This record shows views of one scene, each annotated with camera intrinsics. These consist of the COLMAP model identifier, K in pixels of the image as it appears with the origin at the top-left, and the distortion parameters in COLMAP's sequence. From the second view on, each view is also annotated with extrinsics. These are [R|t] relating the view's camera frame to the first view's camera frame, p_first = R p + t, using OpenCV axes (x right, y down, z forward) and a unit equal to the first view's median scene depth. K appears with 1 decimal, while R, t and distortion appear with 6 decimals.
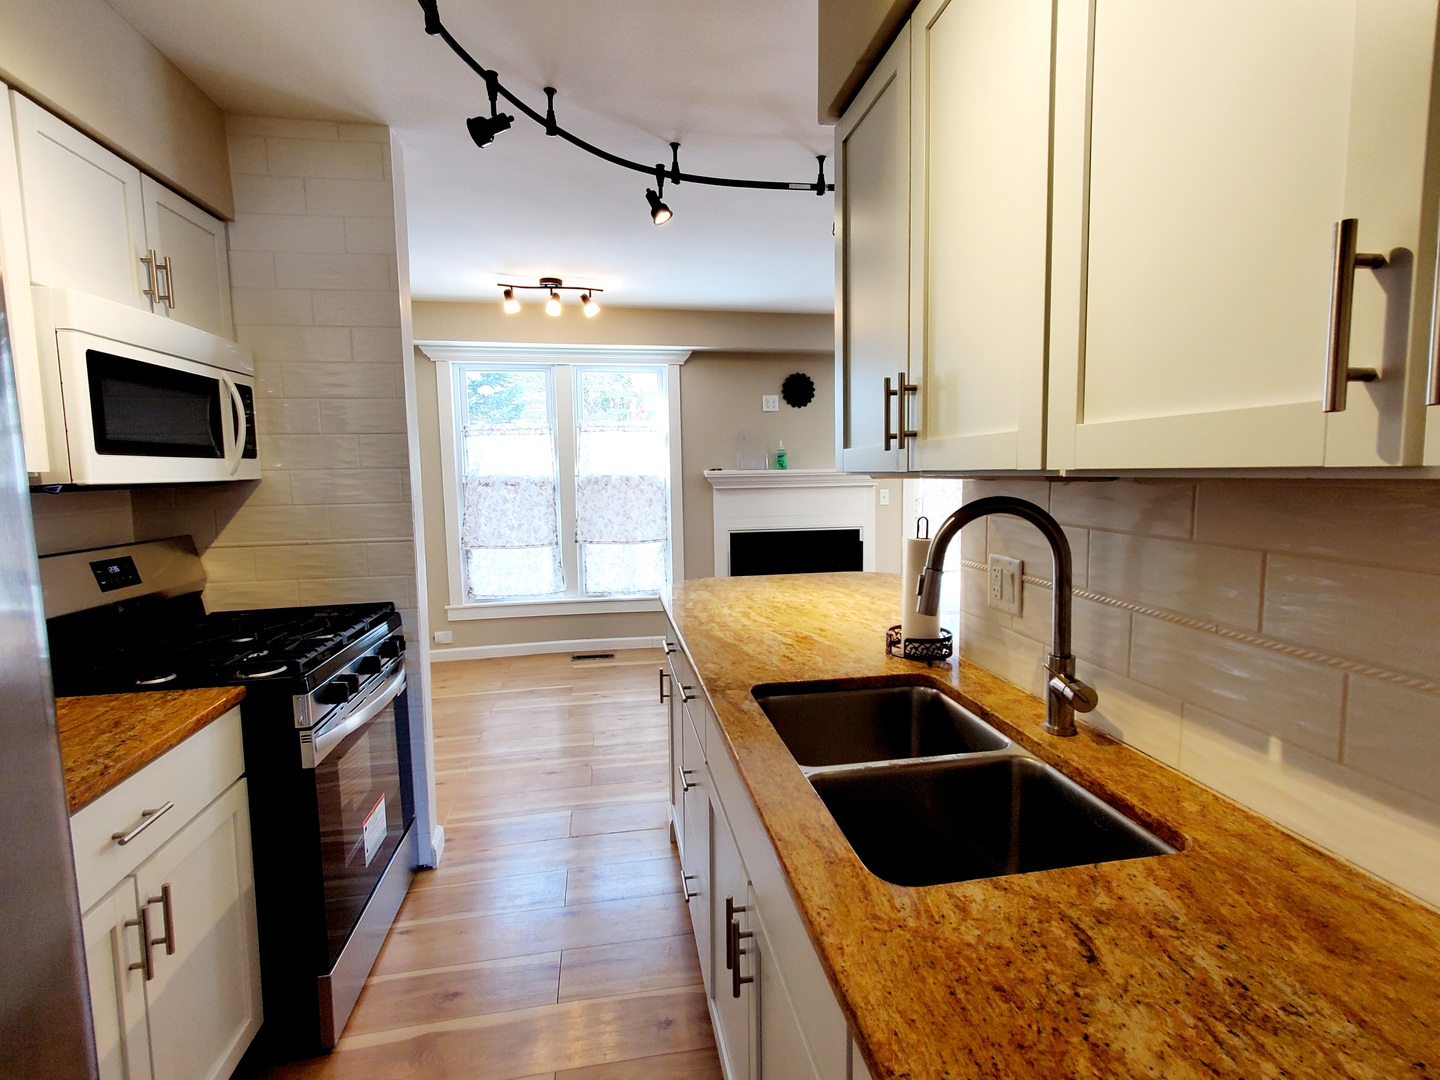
lens RADIAL K [[691.0, 0, 727.9], [0, 691.0, 528.8], [0, 0, 1]] dist [-0.000543, 0.007123]
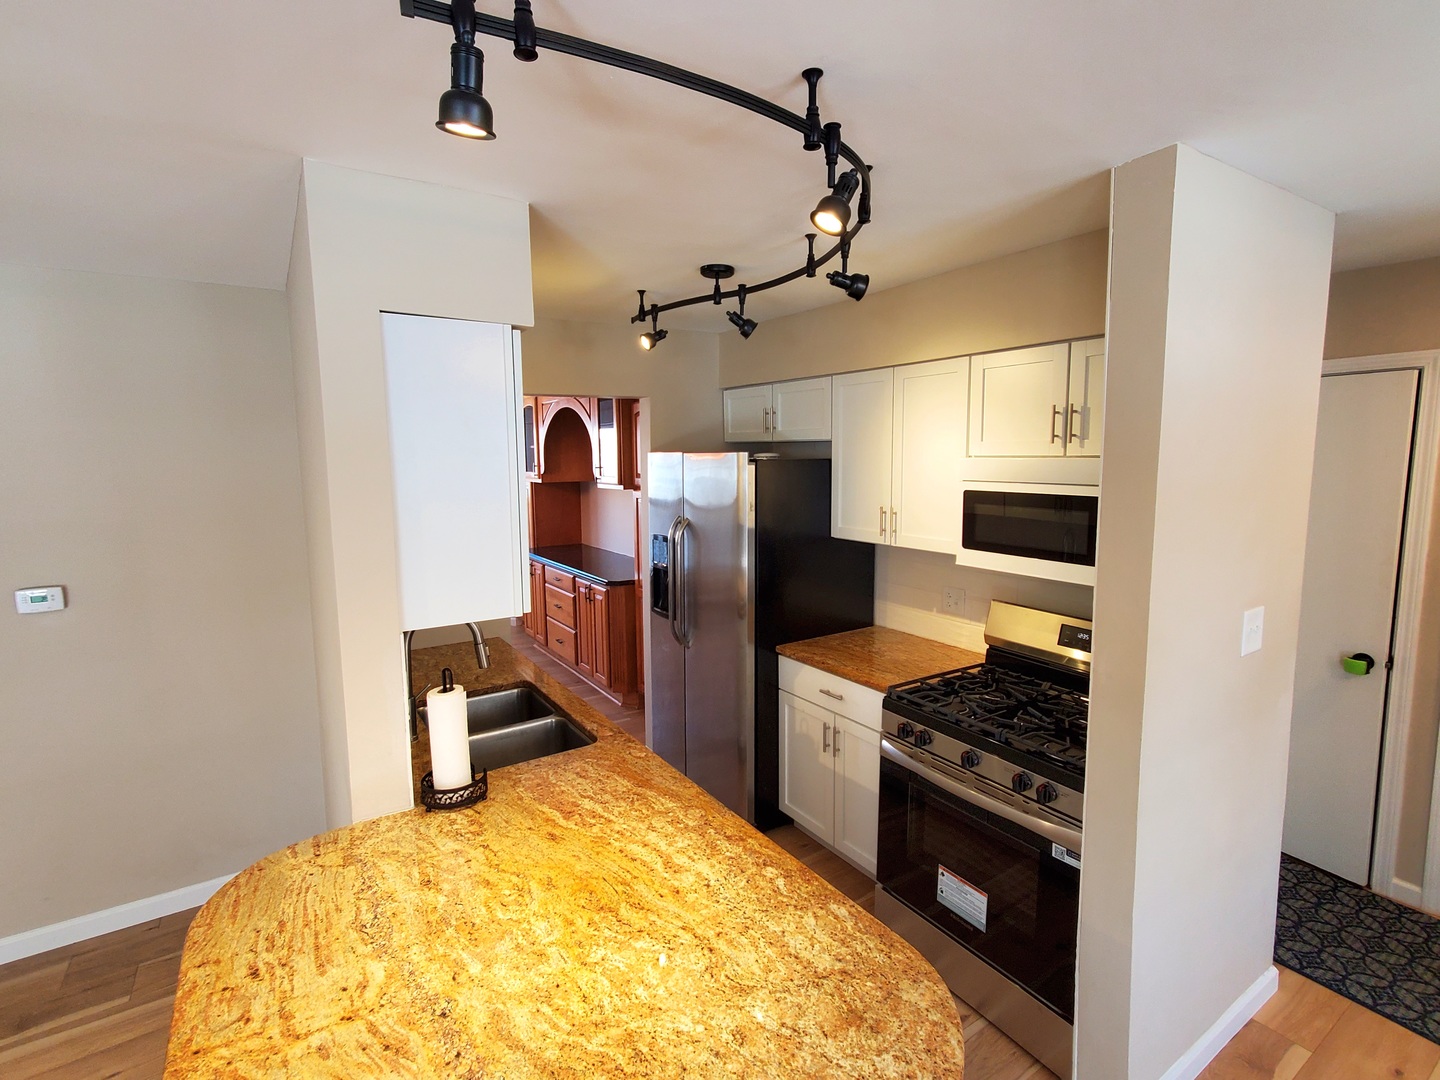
lens RADIAL K [[691.0, 0, 727.9], [0, 691.0, 528.8], [0, 0, 1]] dist [-0.000543, 0.007123]
pose [[-0.916409, 0.066506, -0.394678, 0.310365], [-0.014260, 0.980046, 0.198257, -0.470967], [0.399989, 0.187313, -0.897175, 2.210531]]
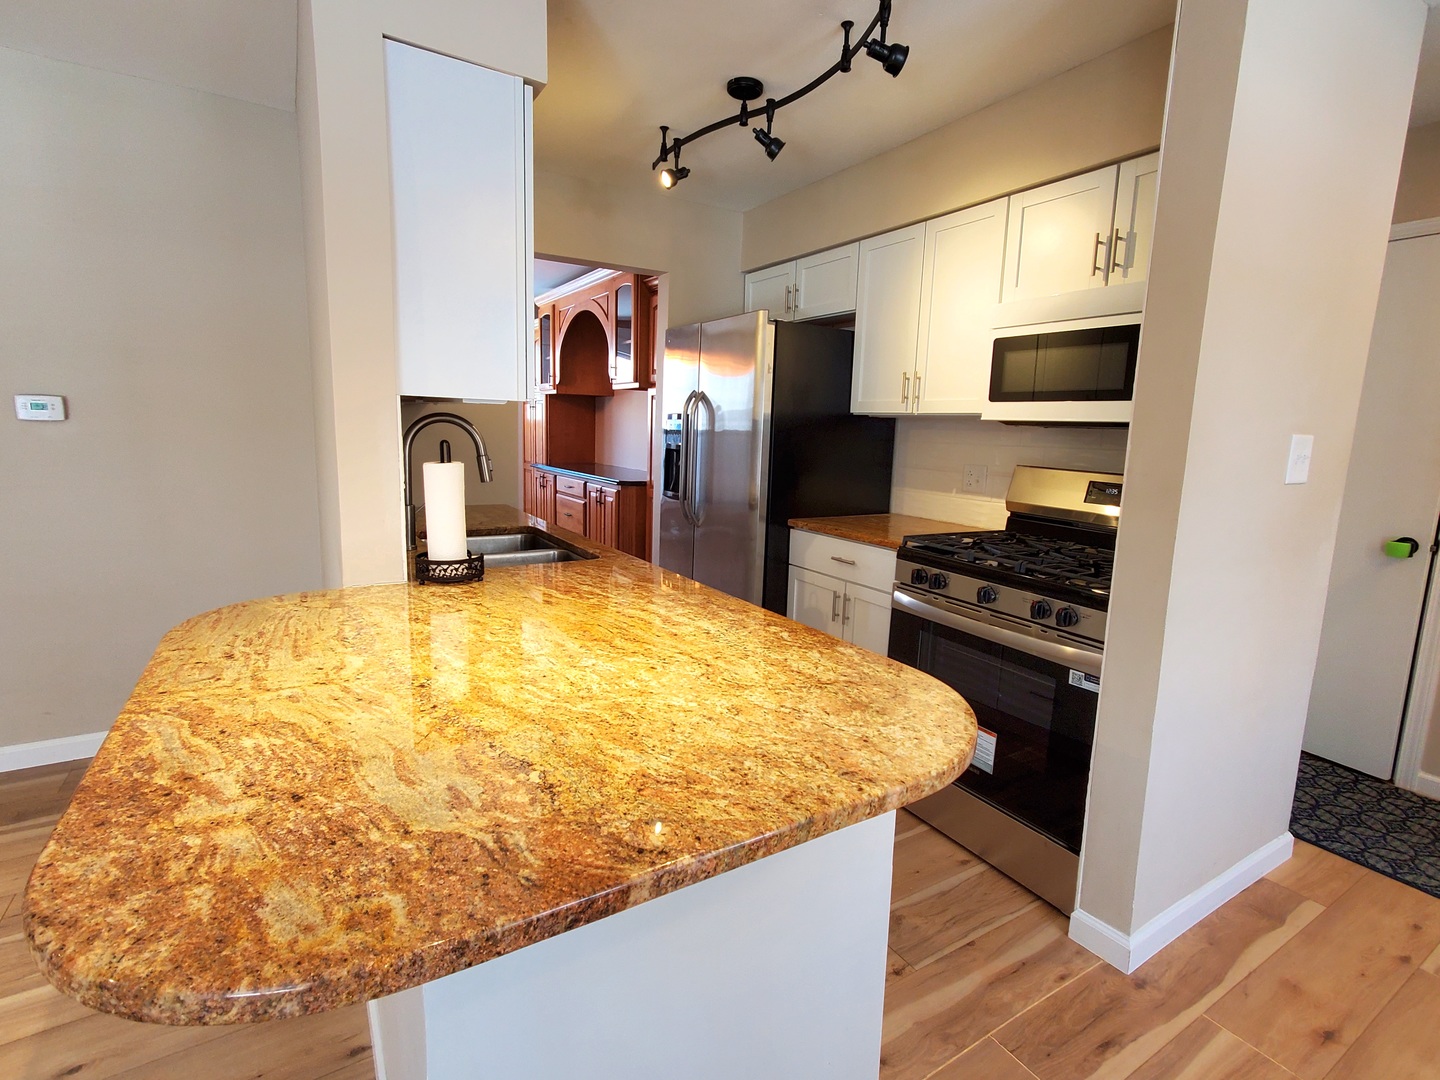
lens RADIAL K [[691.0, 0, 727.9], [0, 691.0, 528.8], [0, 0, 1]] dist [-0.000543, 0.007123]
pose [[-0.926695, 0.040308, -0.373645, 0.299949], [-0.052173, 0.970806, 0.234123, -0.159628], [0.372174, 0.236455, -0.897539, 2.223278]]
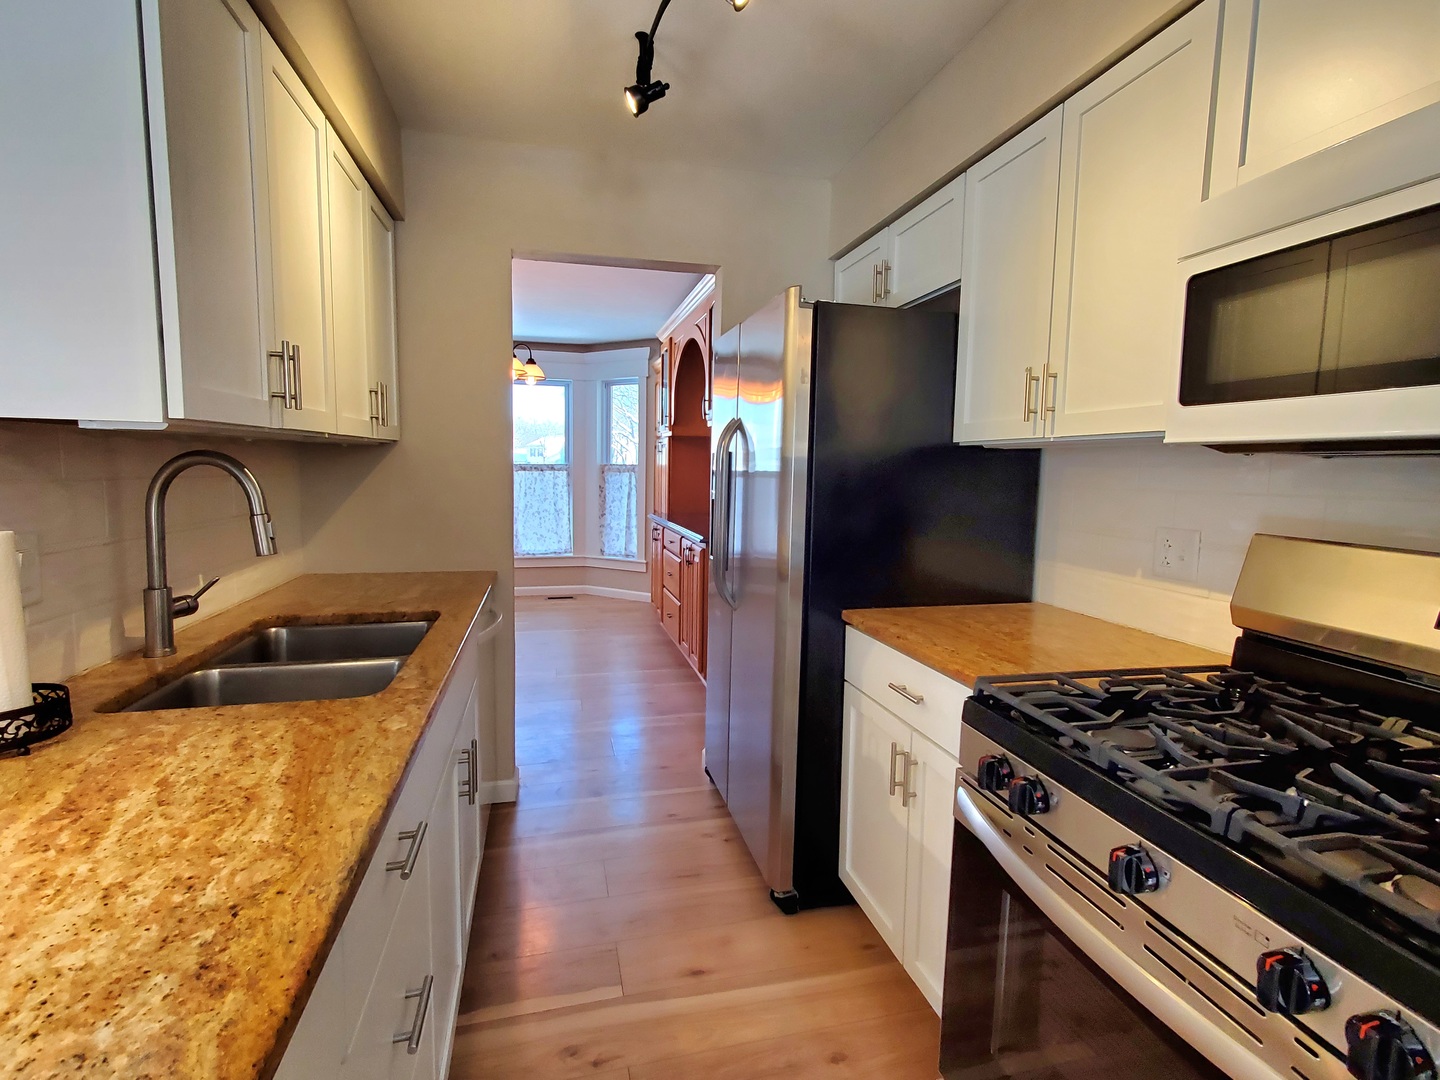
lens RADIAL K [[691.0, 0, 727.9], [0, 691.0, 528.8], [0, 0, 1]] dist [-0.000543, 0.007123]
pose [[-0.997281, 0.005180, -0.073511, -0.299440], [-0.008130, 0.983703, 0.179615, -0.102308], [0.073244, 0.179724, -0.980987, 1.700431]]
